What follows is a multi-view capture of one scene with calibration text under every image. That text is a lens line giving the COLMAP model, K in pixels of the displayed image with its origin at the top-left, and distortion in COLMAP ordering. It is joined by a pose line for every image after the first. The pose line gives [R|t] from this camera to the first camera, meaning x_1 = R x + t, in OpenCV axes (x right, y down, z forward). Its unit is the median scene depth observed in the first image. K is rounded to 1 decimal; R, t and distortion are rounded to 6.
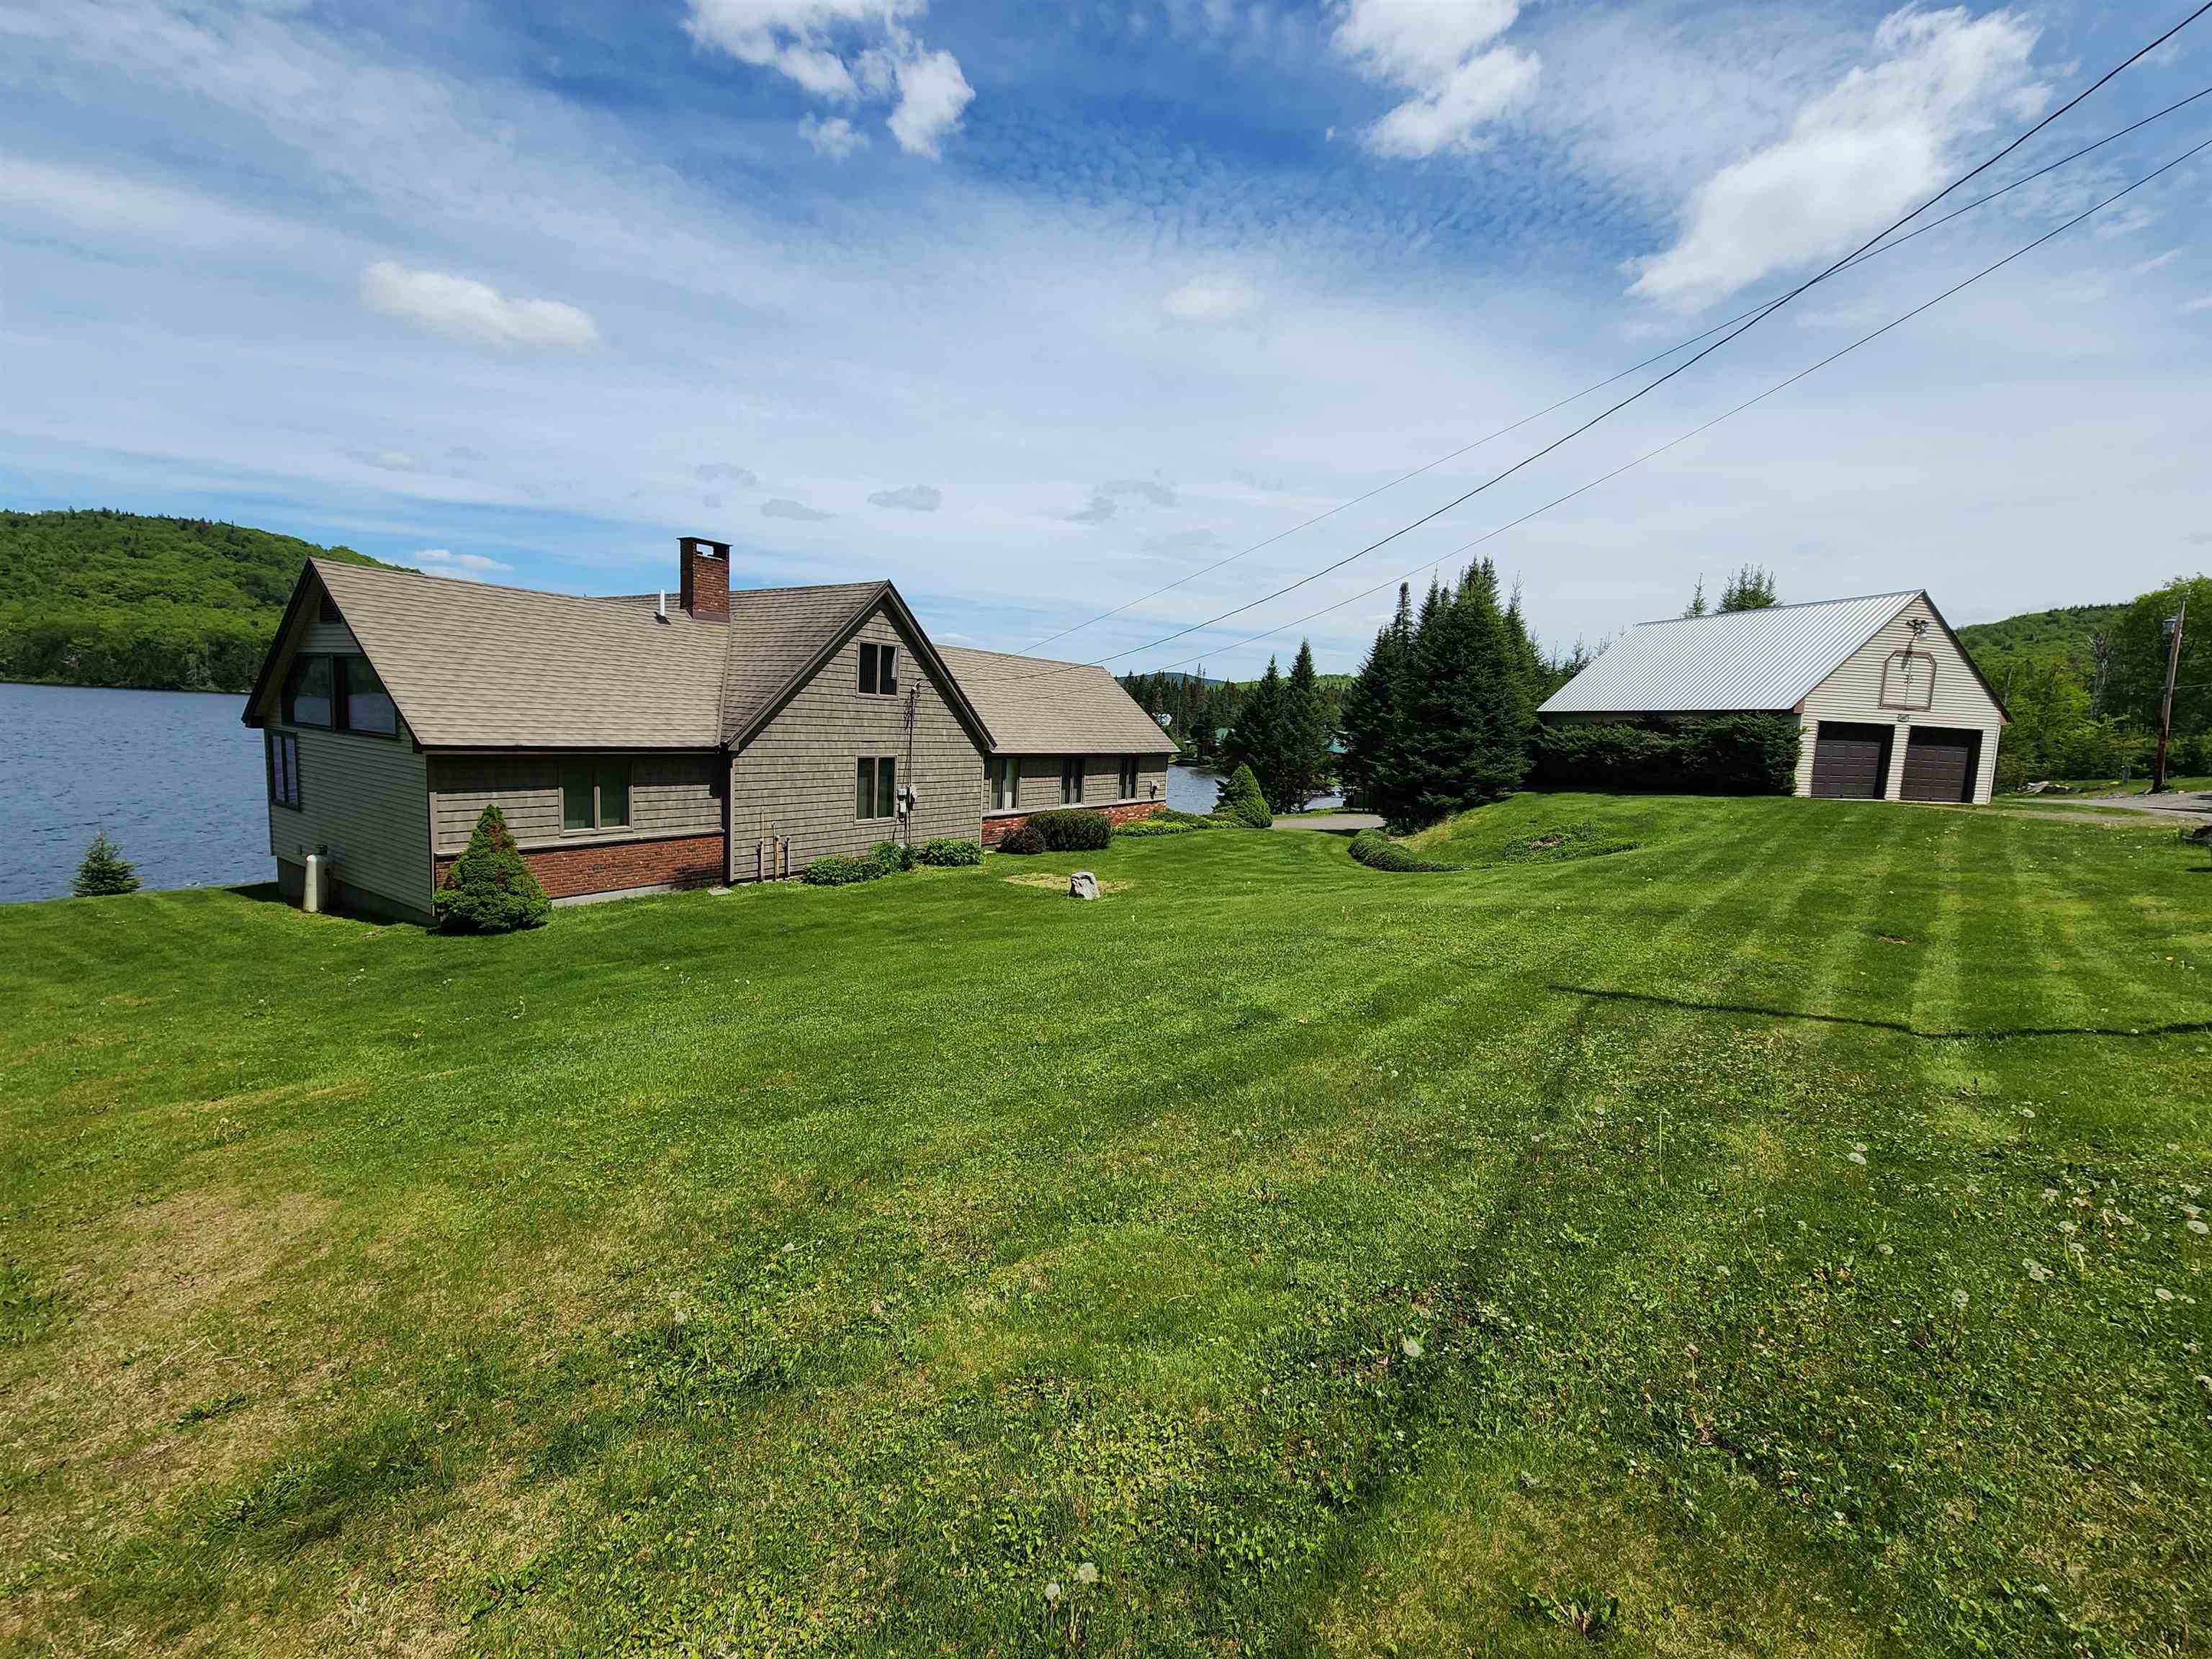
lens RADIAL K [[883.4, 0, 1107.0], [0, 883.4, 869.5], [0, 0, 1]] dist [0.001869, 0.000099]
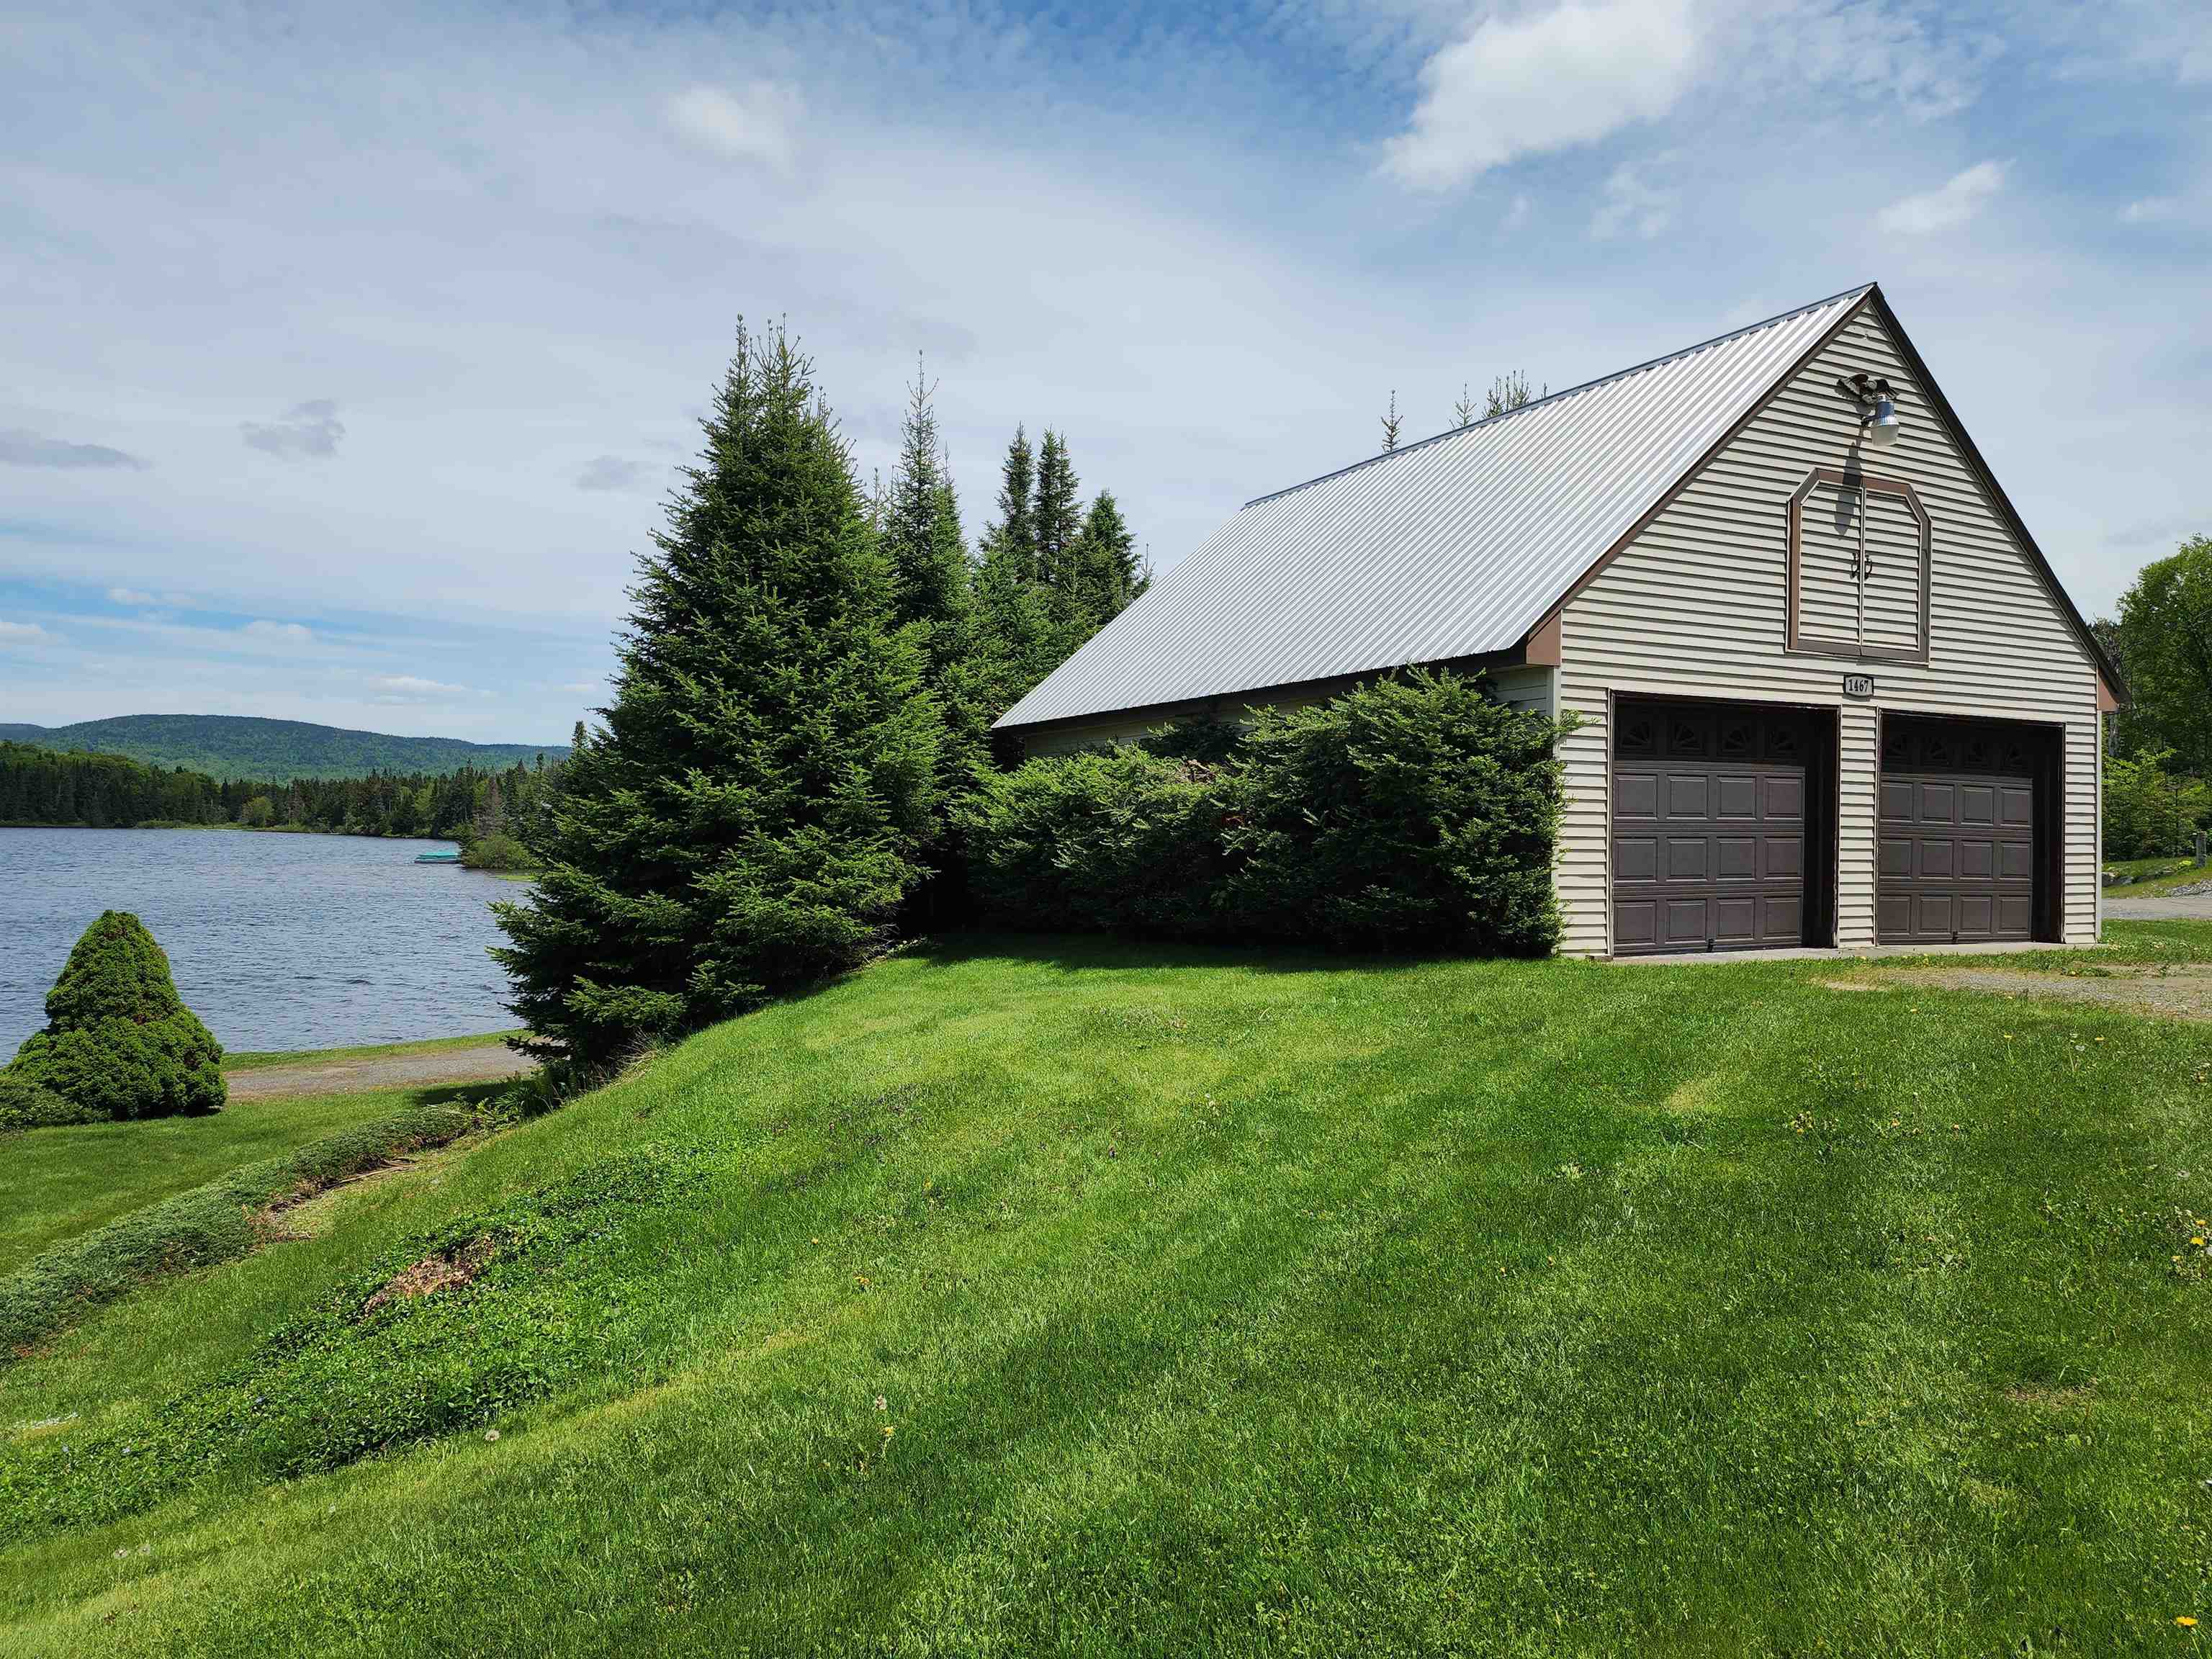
lens RADIAL K [[1428.5, 0, 1106.0], [0, 1428.5, 829.5], [0, 0, 1]] dist [0.073448, -0.061938]
pose [[0.965815, -0.030890, 0.257384, 0.409036], [0.070493, 0.986756, -0.146096, -0.052785], [-0.249462, 0.159246, 0.955201, 0.469005]]
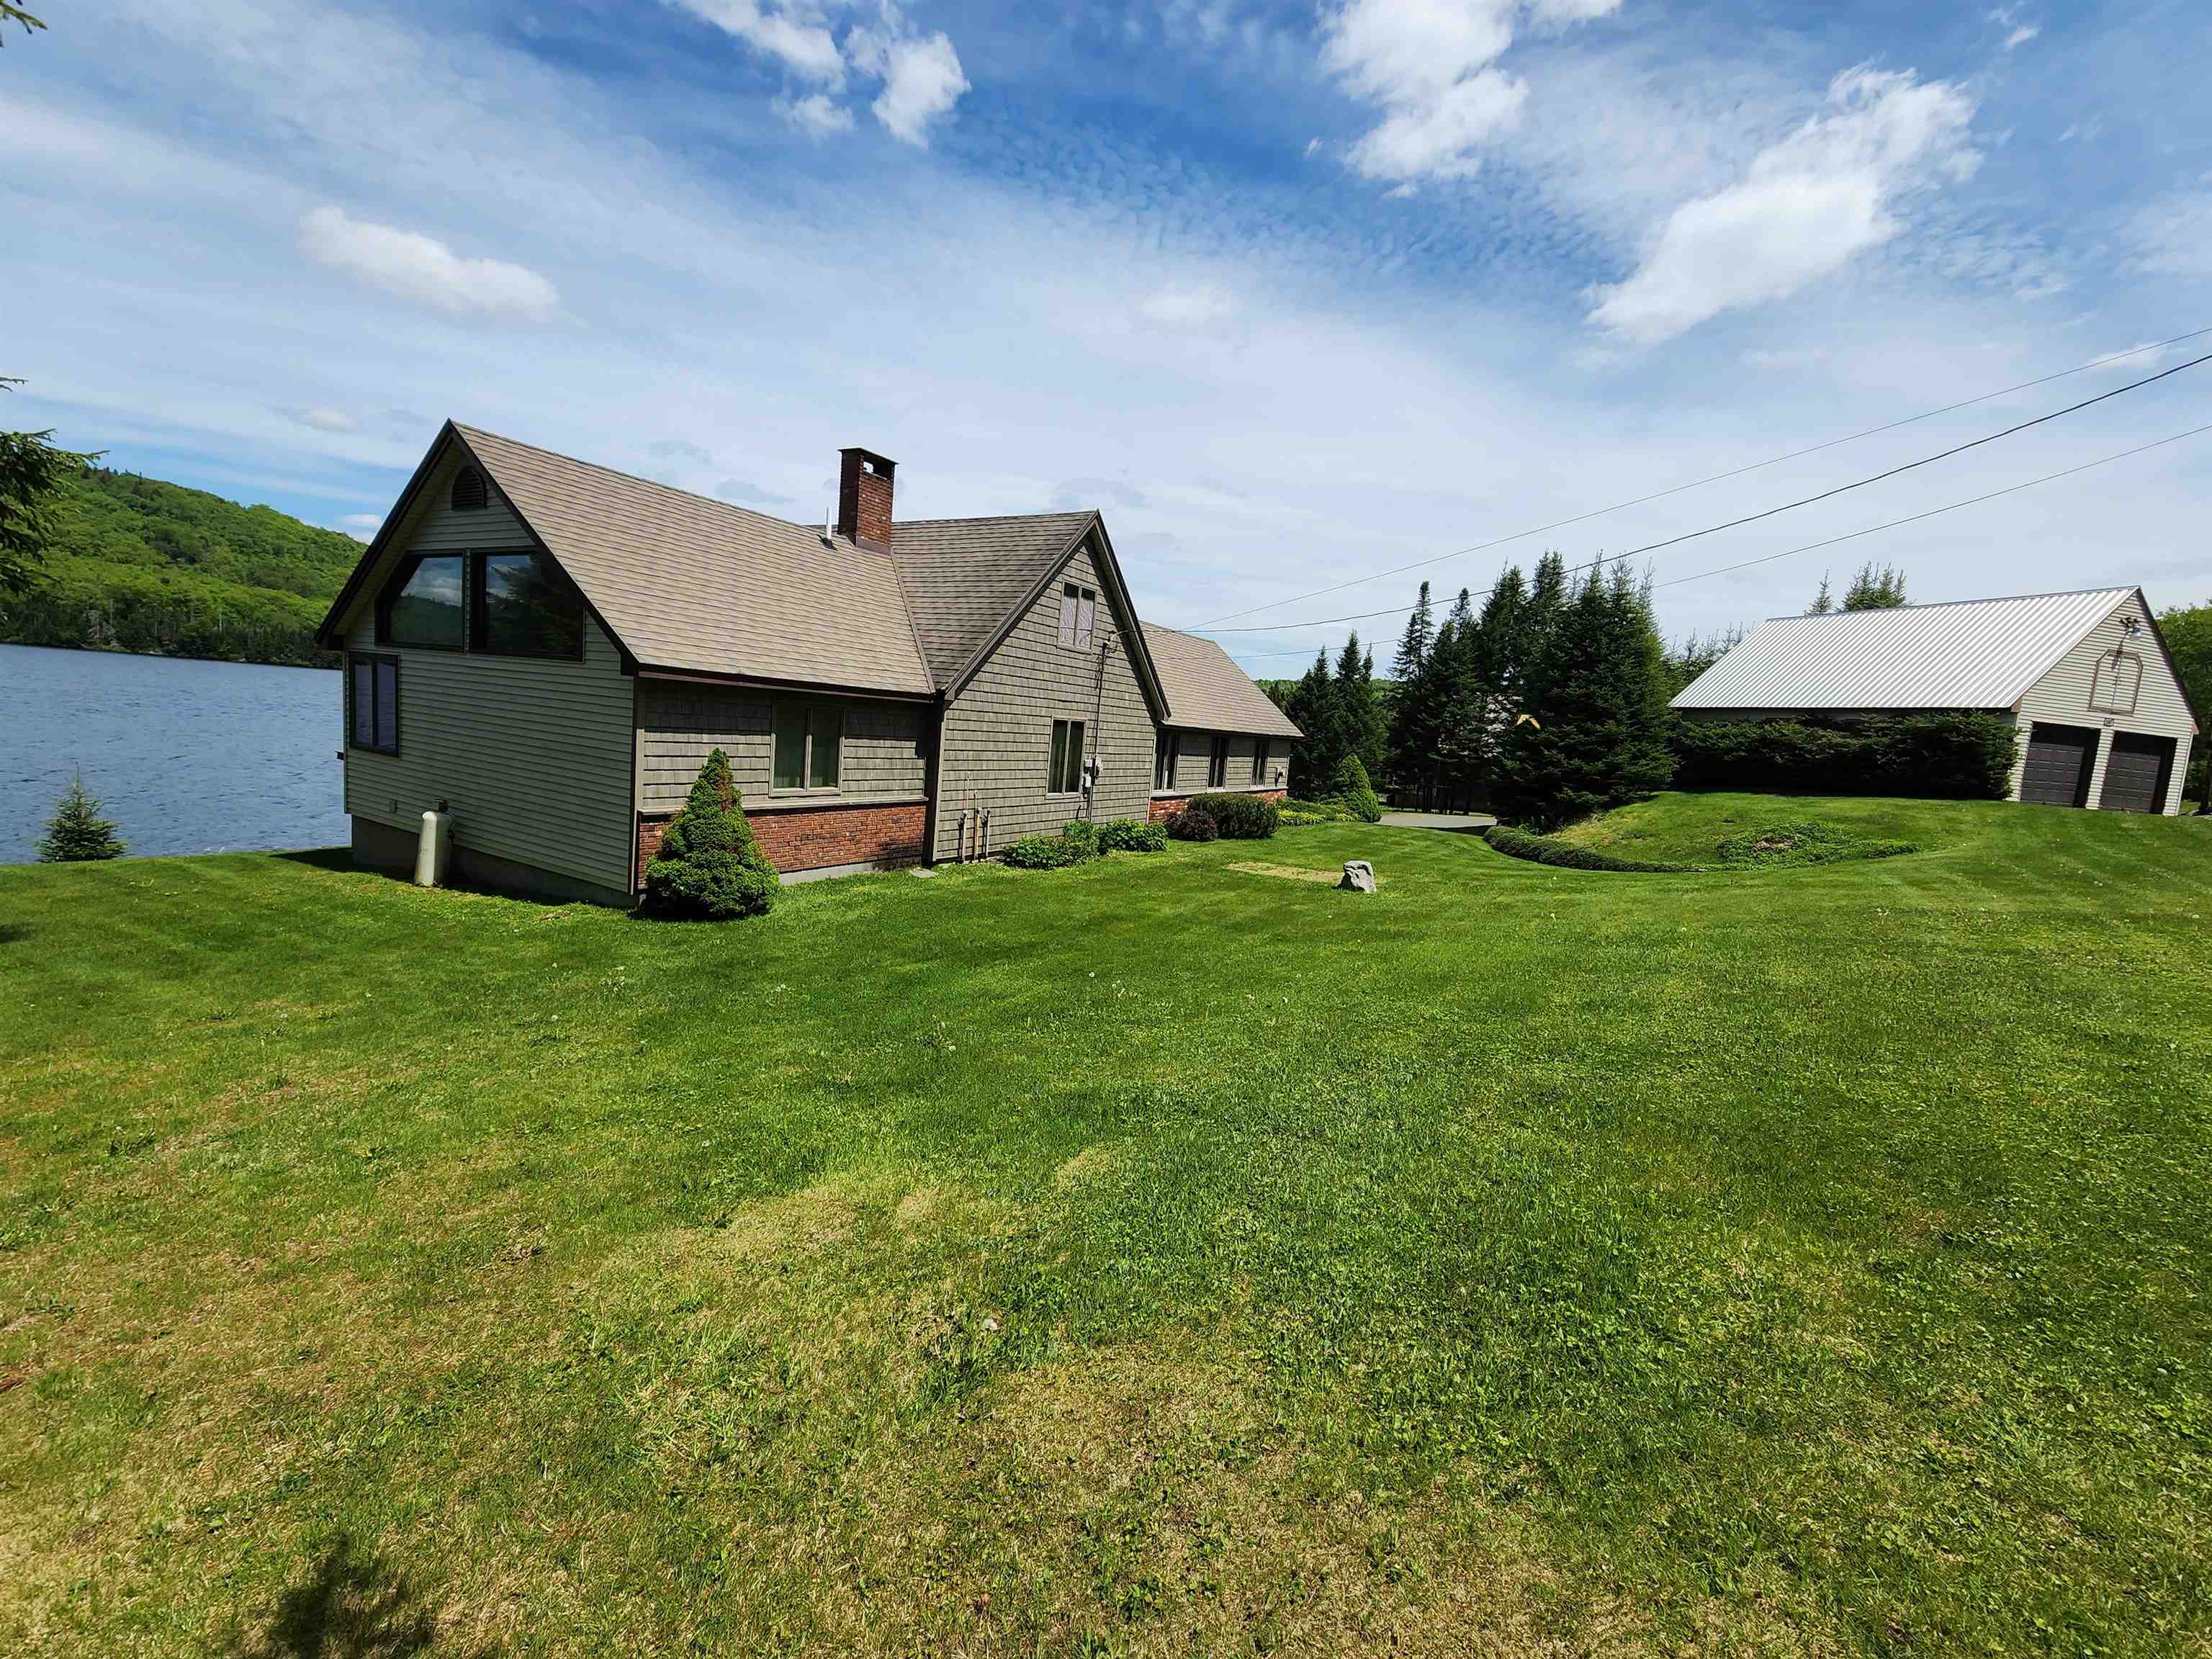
lens RADIAL K [[892.7, 0, 1117.2], [0, 892.7, 839.0], [0, 0, 1]] dist [0.001336, -0.000034]
pose [[0.997934, 0.026619, 0.058476, -0.165409], [-0.024752, 0.999168, -0.032426, 0.008328], [-0.059290, 0.030911, 0.997762, 0.091895]]
